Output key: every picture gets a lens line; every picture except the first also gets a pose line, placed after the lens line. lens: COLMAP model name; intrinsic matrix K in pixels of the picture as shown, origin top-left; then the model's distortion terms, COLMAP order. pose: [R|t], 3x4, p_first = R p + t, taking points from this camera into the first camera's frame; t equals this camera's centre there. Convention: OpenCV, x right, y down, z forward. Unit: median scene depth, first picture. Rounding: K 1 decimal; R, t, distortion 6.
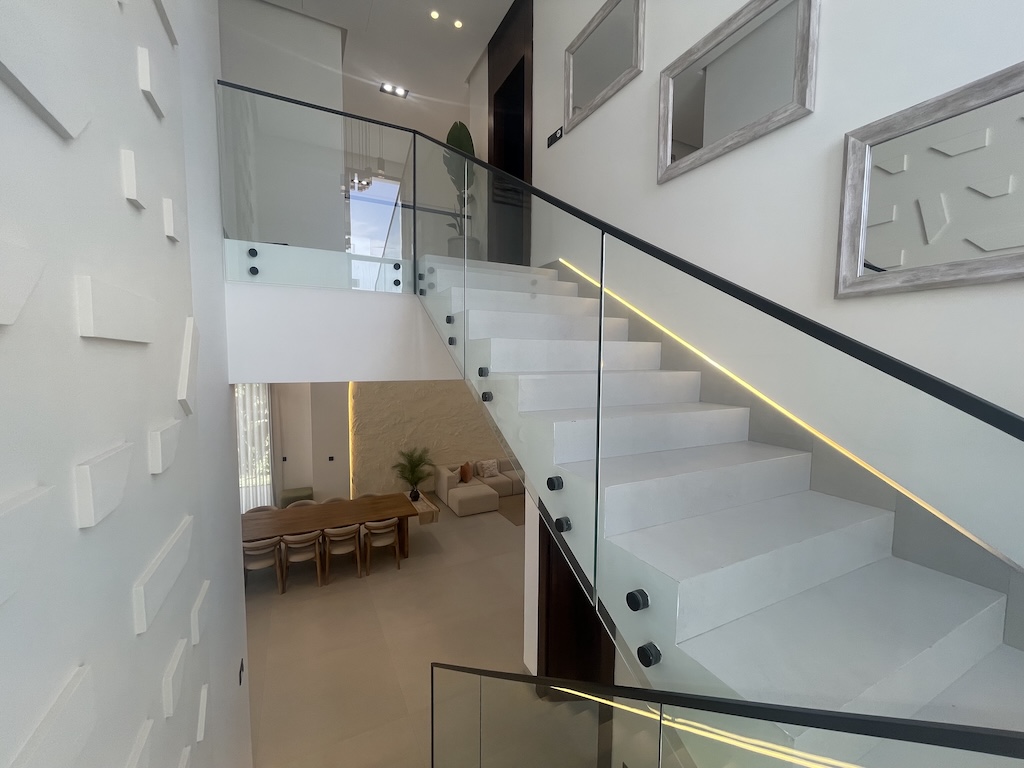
lens RADIAL K [[412.6, 0, 517.4], [0, 412.6, 384.9], [0, 0, 1]] dist [0.000858, -0.001092]
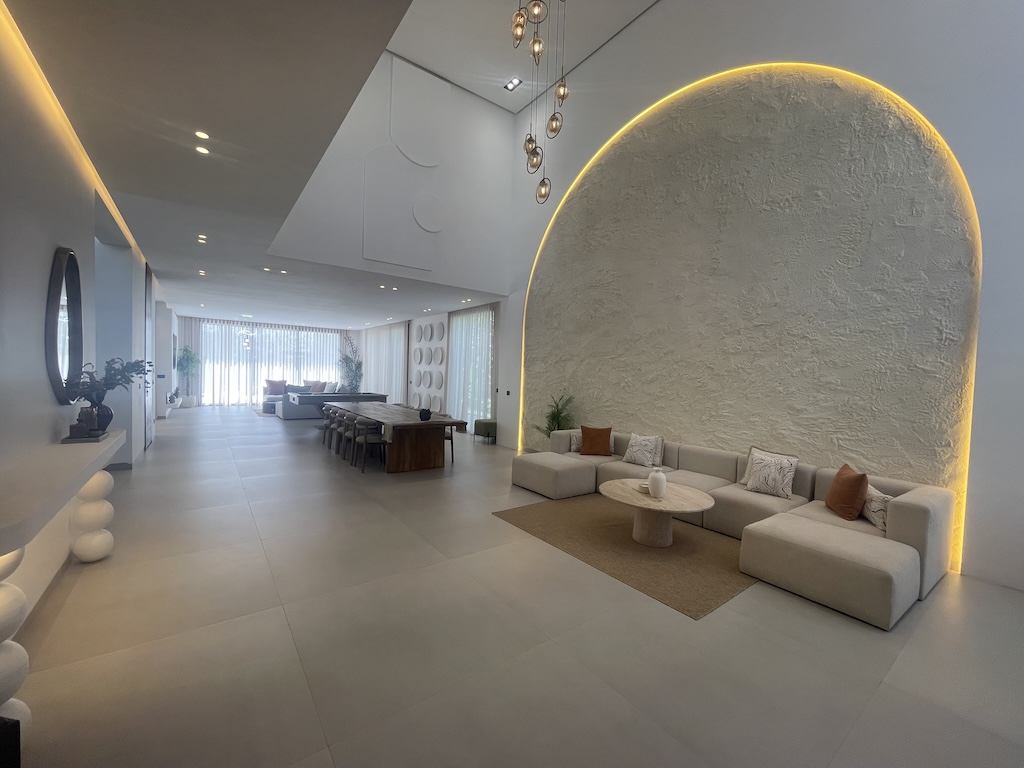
lens RADIAL K [[412.6, 0, 506.4], [0, 412.6, 385.4], [0, 0, 1]] dist [0.000858, -0.001092]
pose [[0.169809, 0.030701, -0.984999, 0.460984], [-0.098340, 0.995054, 0.014061, 0.138737], [0.980558, 0.094477, 0.171988, 0.781244]]
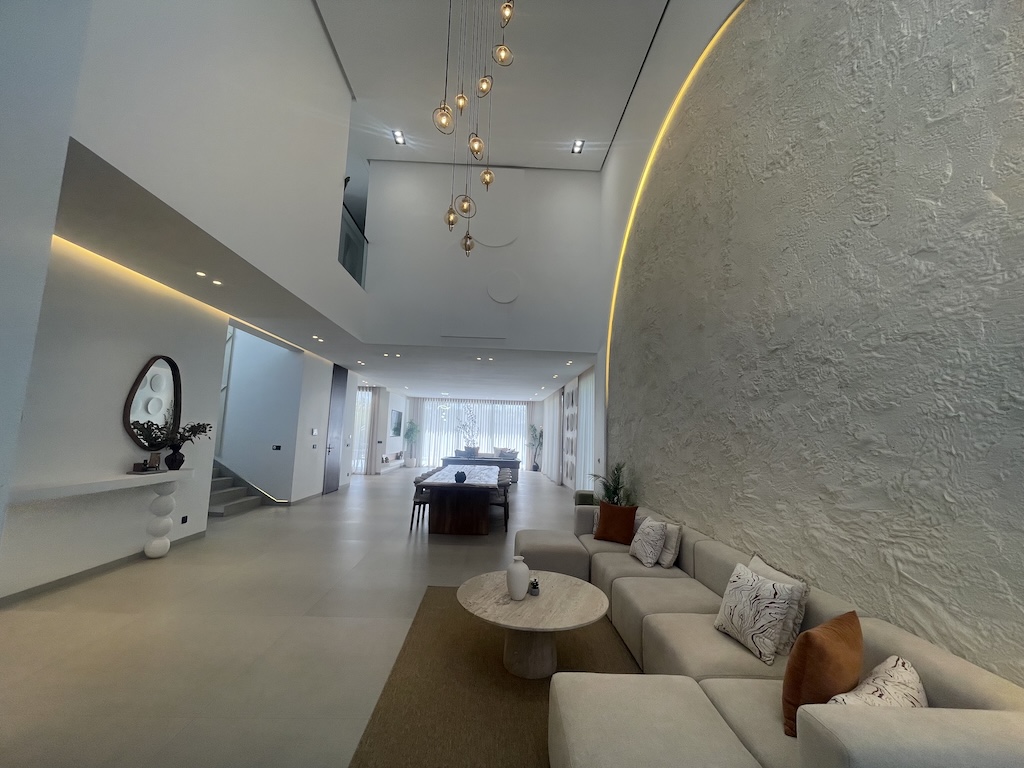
lens RADIAL K [[412.6, 0, 505.8], [0, 412.6, 385.0], [0, 0, 1]] dist [0.000858, -0.001092]
pose [[-0.420321, -0.129134, -0.898139, 0.377153], [-0.095538, 0.990618, -0.097720, 0.118340], [0.902332, 0.044733, -0.428715, 1.112822]]
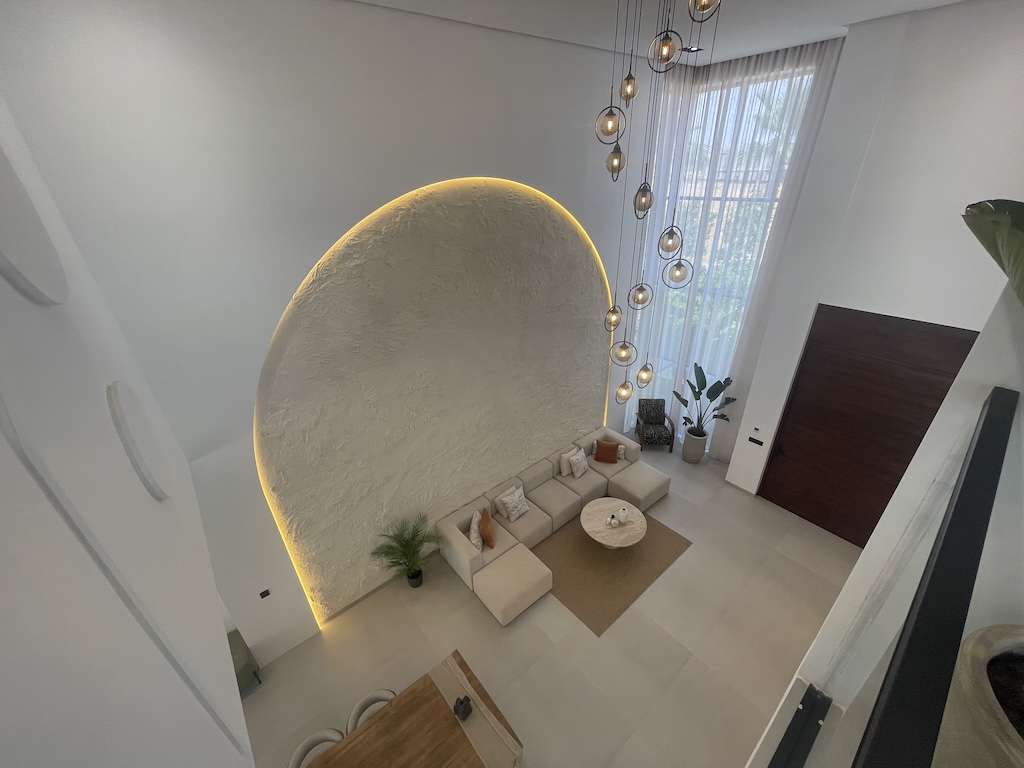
lens RADIAL K [[412.6, 0, 510.7], [0, 412.6, 385.8], [0, 0, 1]] dist [0.000858, -0.001092]
pose [[0.973300, -0.140312, 0.181659, -0.181148], [0.053298, 0.907931, 0.415717, -0.268969], [-0.223264, -0.394935, 0.891168, 0.515323]]
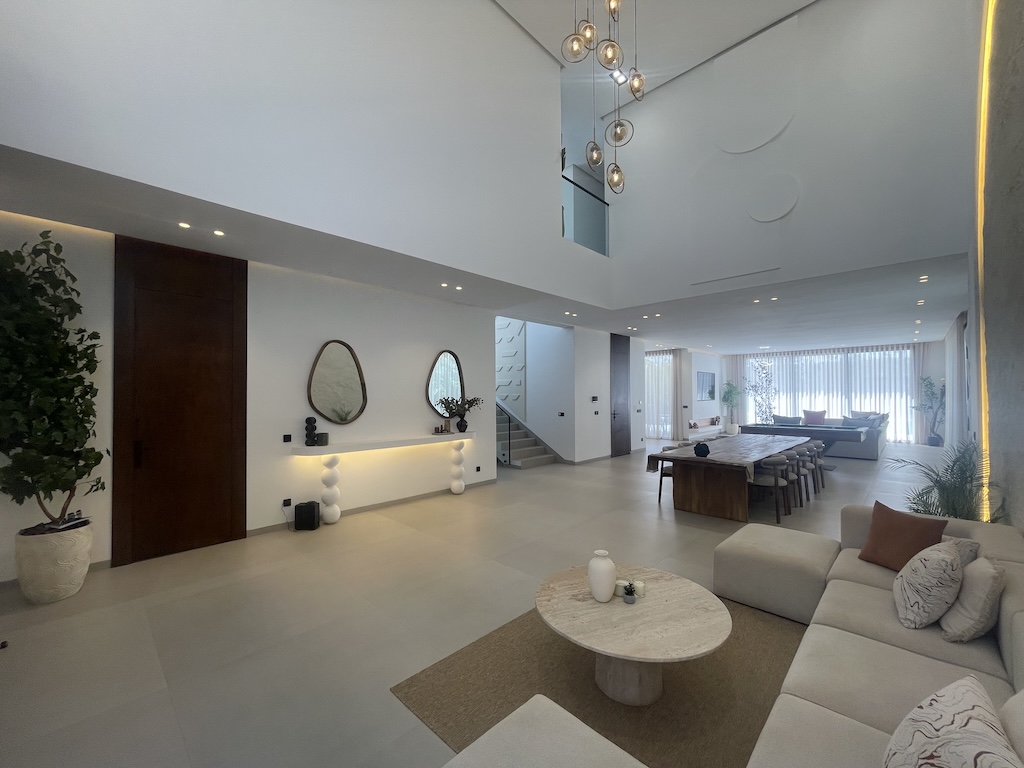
lens RADIAL K [[412.6, 0, 509.8], [0, 412.6, 386.0], [0, 0, 1]] dist [0.000858, -0.001092]
pose [[-0.944524, -0.006416, -0.328381, 0.226753], [-0.021016, 0.998941, 0.040930, 0.103380], [0.327770, 0.045560, -0.943658, 1.208389]]
